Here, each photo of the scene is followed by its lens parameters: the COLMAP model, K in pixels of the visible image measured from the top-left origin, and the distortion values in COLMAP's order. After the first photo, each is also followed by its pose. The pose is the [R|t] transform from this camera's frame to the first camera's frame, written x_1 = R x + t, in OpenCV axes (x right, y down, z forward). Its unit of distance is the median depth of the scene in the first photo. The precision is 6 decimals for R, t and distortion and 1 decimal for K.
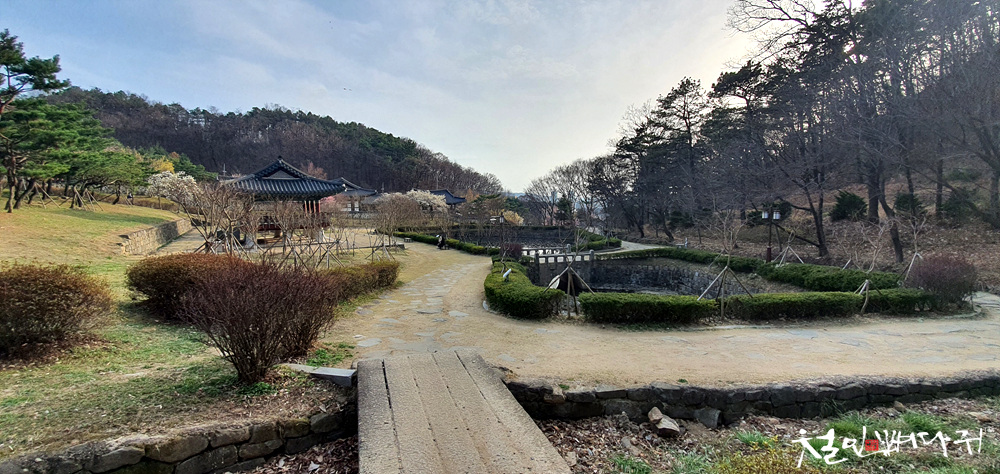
lens RADIAL K [[399.4, 0, 500.0], [0, 399.4, 237.0], [0, 0, 1]] dist [-0.000265, -0.000097]
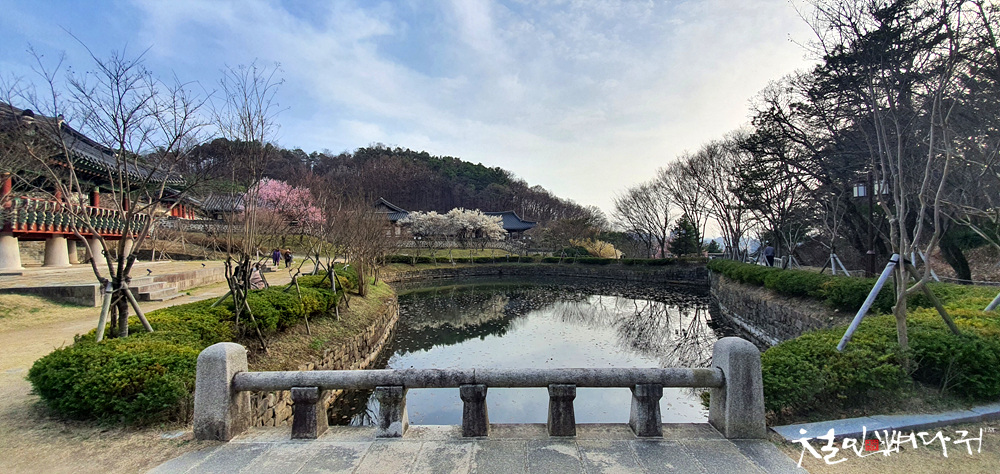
lens RADIAL K [[399.4, 0, 500.0], [0, 399.4, 237.0], [0, 0, 1]] dist [-0.000265, -0.000097]
pose [[0.962934, -0.004122, -0.269707, 0.020660], [-0.022458, 0.995186, -0.095391, -0.000124], [0.268802, 0.097913, 0.958206, 0.135892]]
